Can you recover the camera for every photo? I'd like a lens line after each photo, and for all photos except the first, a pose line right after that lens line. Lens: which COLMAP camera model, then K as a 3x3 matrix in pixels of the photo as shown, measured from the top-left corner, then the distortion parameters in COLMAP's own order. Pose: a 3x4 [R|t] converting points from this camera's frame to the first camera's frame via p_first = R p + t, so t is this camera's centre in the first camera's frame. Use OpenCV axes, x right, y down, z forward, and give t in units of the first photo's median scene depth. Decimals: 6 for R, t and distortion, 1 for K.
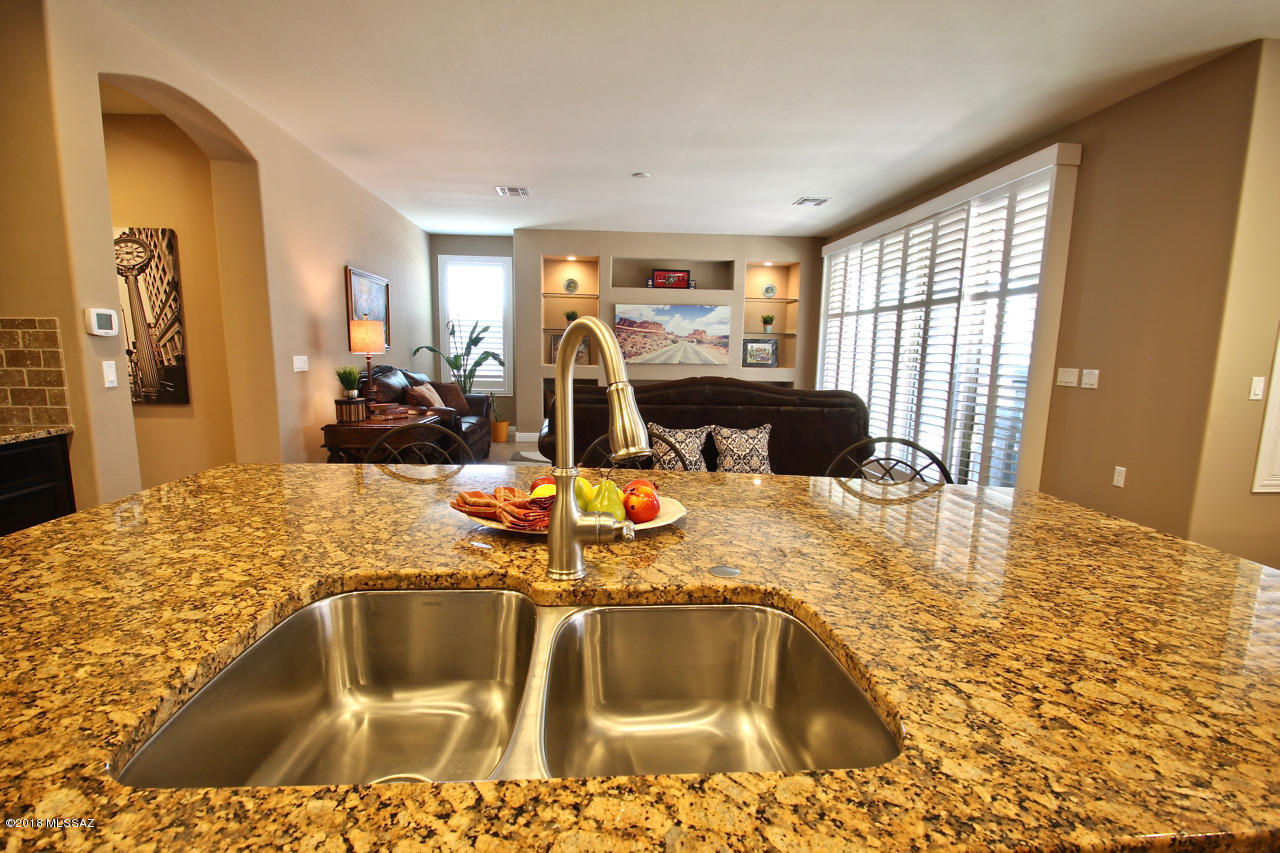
lens RADIAL K [[593.3, 0, 626.8], [0, 593.3, 444.6], [0, 0, 1]] dist [0.010313, -0.014779]
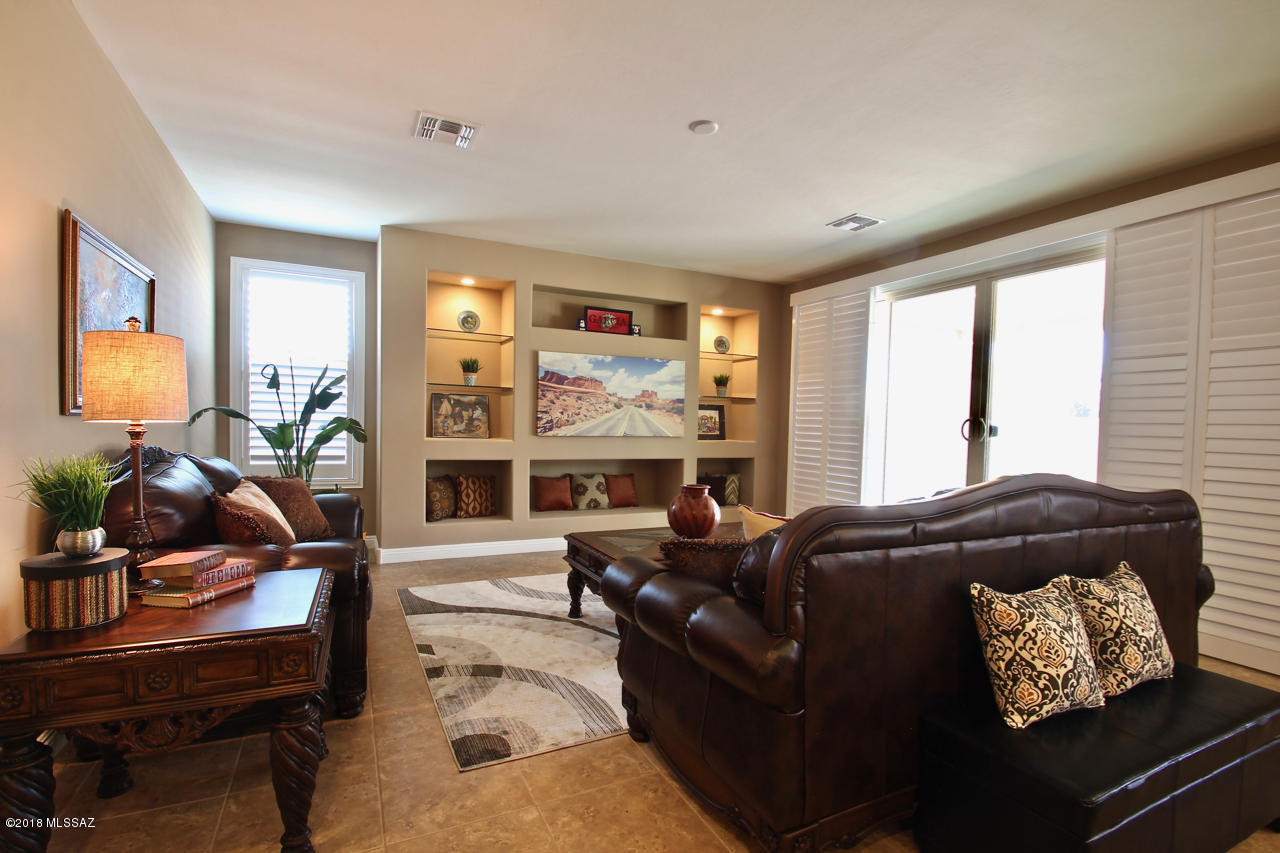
lens RADIAL K [[593.3, 0, 622.5], [0, 593.3, 444.5], [0, 0, 1]] dist [0.010313, -0.014779]
pose [[0.931680, -0.009621, 0.363153, -0.179070], [0.050207, 0.993466, -0.102488, -0.053927], [-0.359795, 0.113719, 0.926075, 0.342545]]
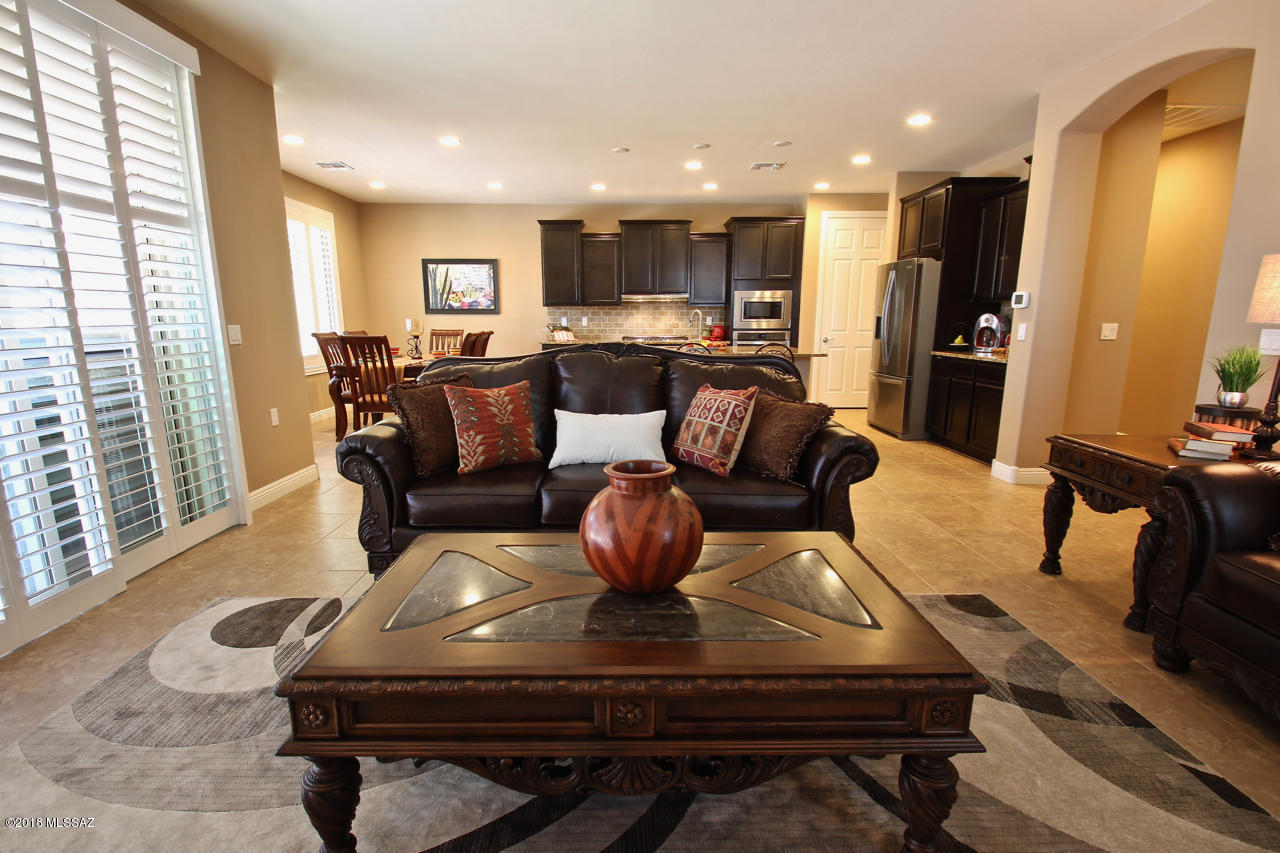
lens RADIAL K [[593.3, 0, 637.6], [0, 593.3, 442.6], [0, 0, 1]] dist [0.010313, -0.014779]
pose [[-0.998569, -0.024183, 0.047697, 0.031992], [-0.005545, 0.933928, 0.357417, -0.142594], [-0.053189, 0.356641, -0.932726, 0.929823]]
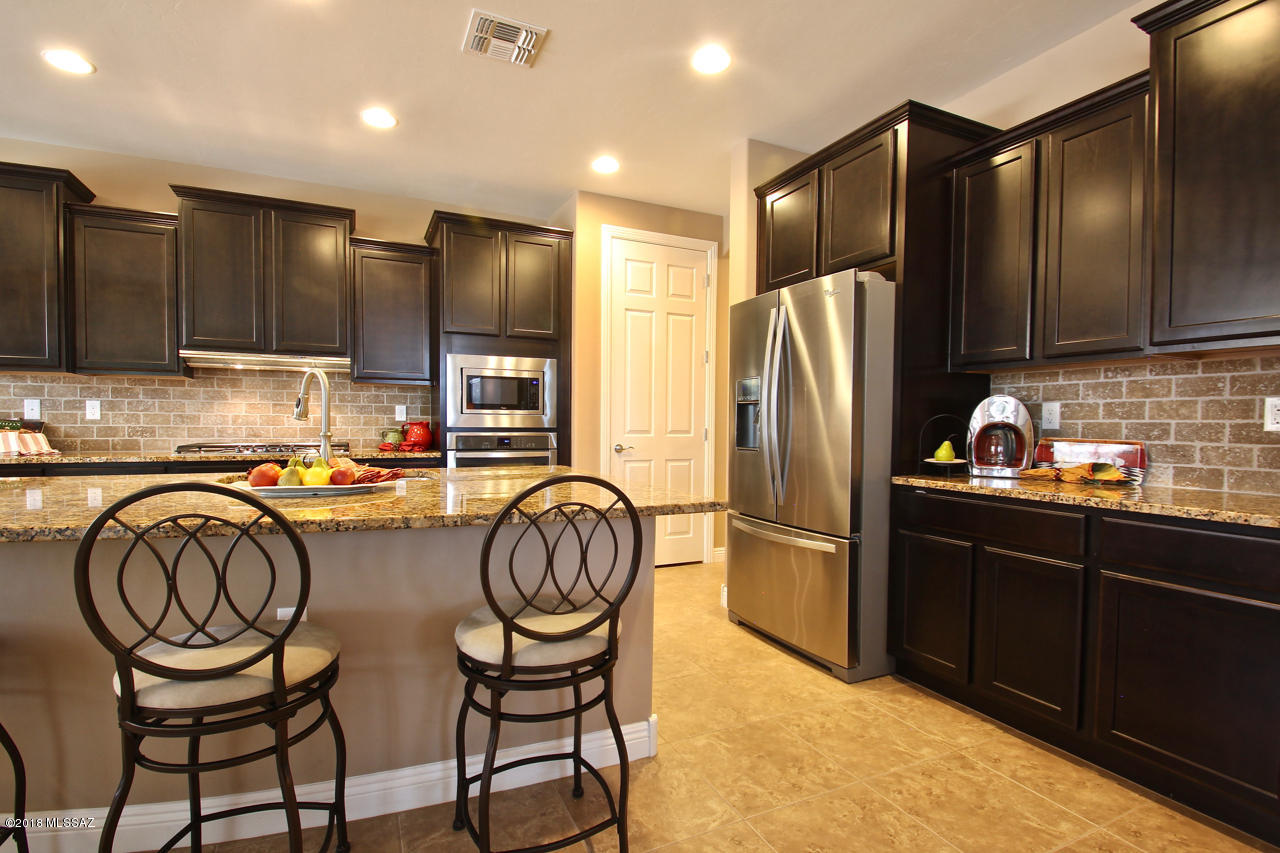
lens RADIAL K [[593.3, 0, 629.0], [0, 593.3, 444.0], [0, 0, 1]] dist [0.010313, -0.014779]
pose [[-0.934327, -0.011209, -0.356241, -0.044842], [-0.079117, 0.981092, 0.176635, -0.048384], [0.347525, 0.193219, -0.917547, 0.413907]]
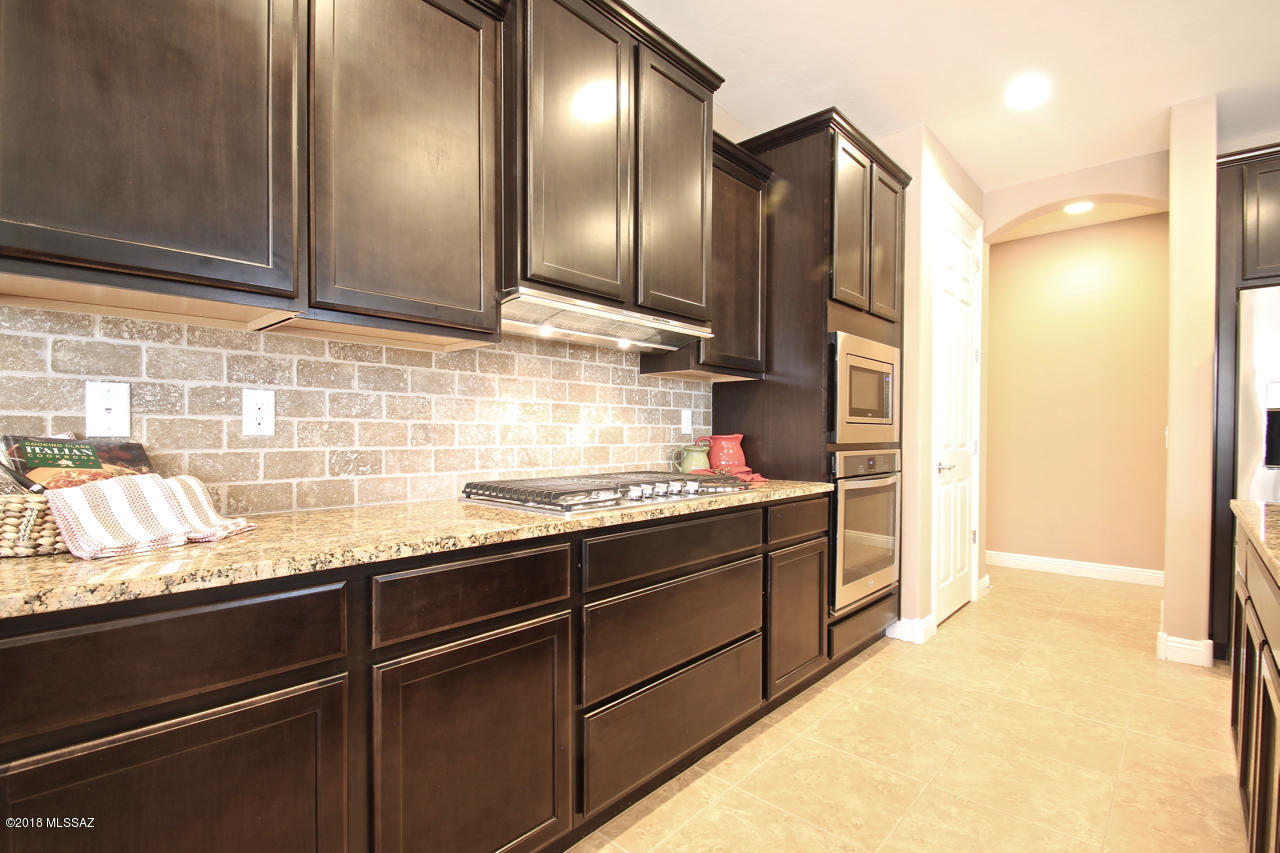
lens RADIAL K [[593.3, 0, 633.8], [0, 593.3, 441.7], [0, 0, 1]] dist [0.010313, -0.014779]
pose [[-0.728798, -0.008314, -0.684678, 0.231640], [-0.123112, 0.985222, 0.119082, 0.013448], [0.673570, 0.171078, -0.719052, 0.049413]]
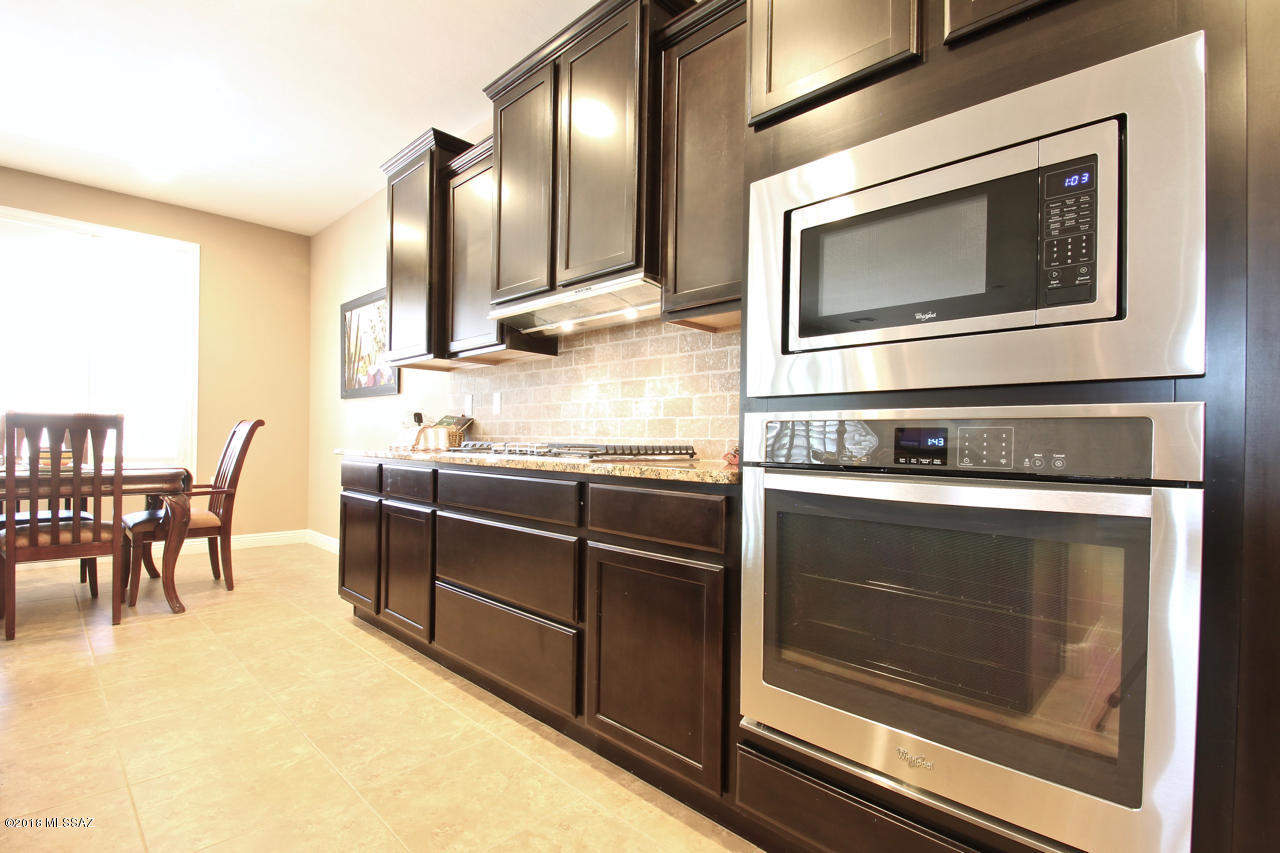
lens RADIAL K [[593.3, 0, 642.0], [0, 593.3, 449.7], [0, 0, 1]] dist [0.010313, -0.014779]
pose [[-0.666446, -0.035882, 0.744689, -0.190670], [0.090044, 0.987656, 0.128173, 0.030556], [-0.740096, 0.152475, -0.654988, 0.025602]]
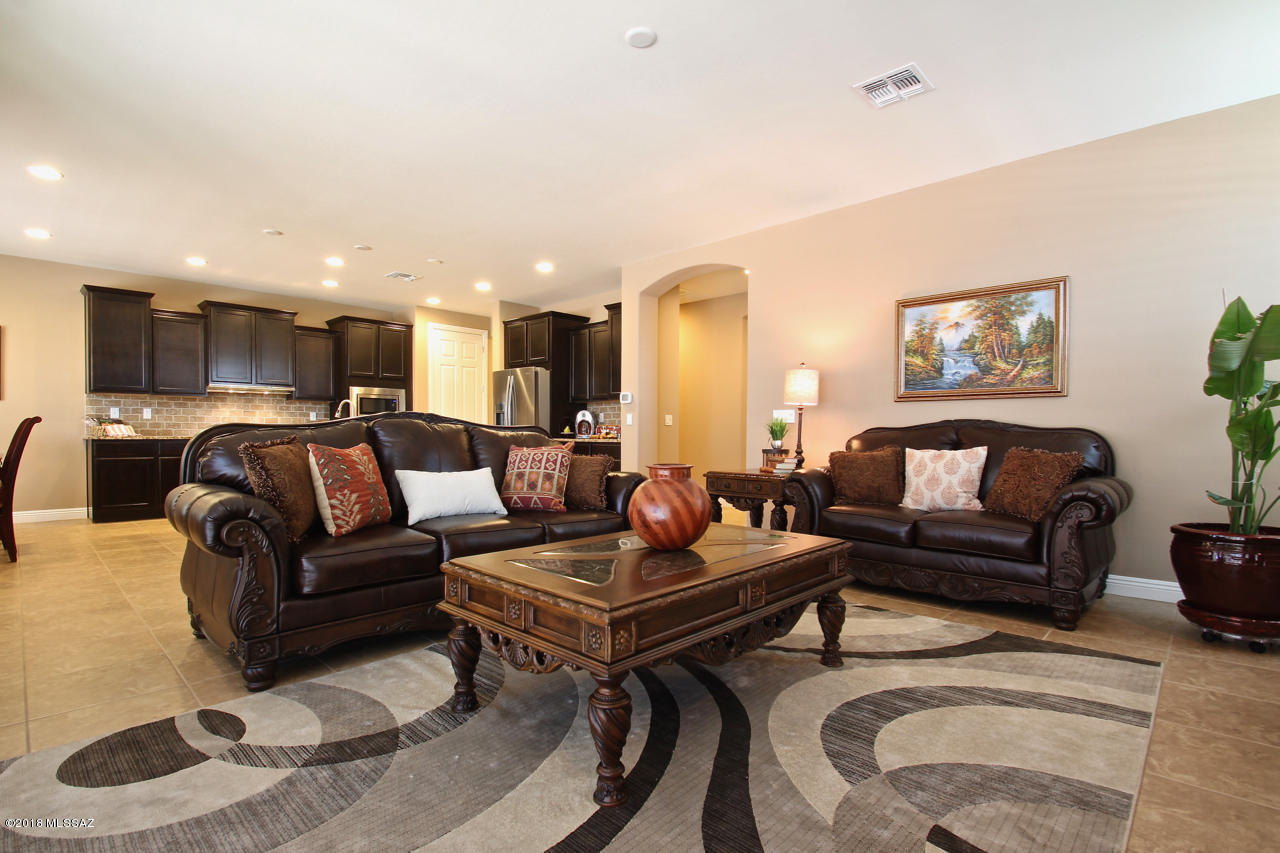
lens RADIAL K [[593.3, 0, 625.9], [0, 593.3, 444.6], [0, 0, 1]] dist [0.010313, -0.014779]
pose [[-0.743944, -0.005022, -0.668223, 0.248201], [-0.120948, 0.984468, 0.127255, -0.111046], [0.657205, 0.175491, -0.732997, 0.951002]]
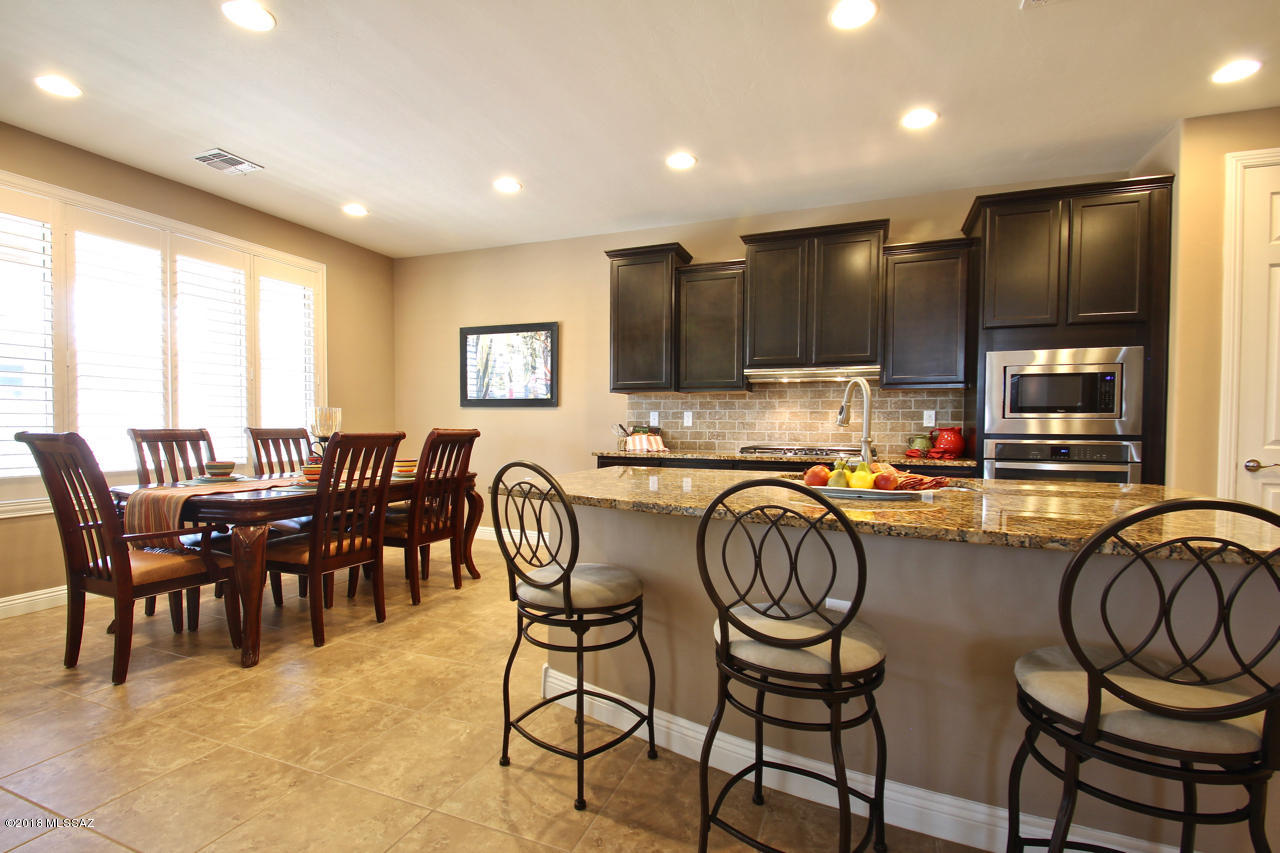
lens RADIAL K [[593.3, 0, 633.3], [0, 593.3, 444.7], [0, 0, 1]] dist [0.010313, -0.014779]
pose [[-0.901574, -0.035312, 0.431181, -0.033750], [0.048228, 0.982248, 0.181284, -0.048174], [-0.429928, 0.184235, -0.883866, 0.414230]]
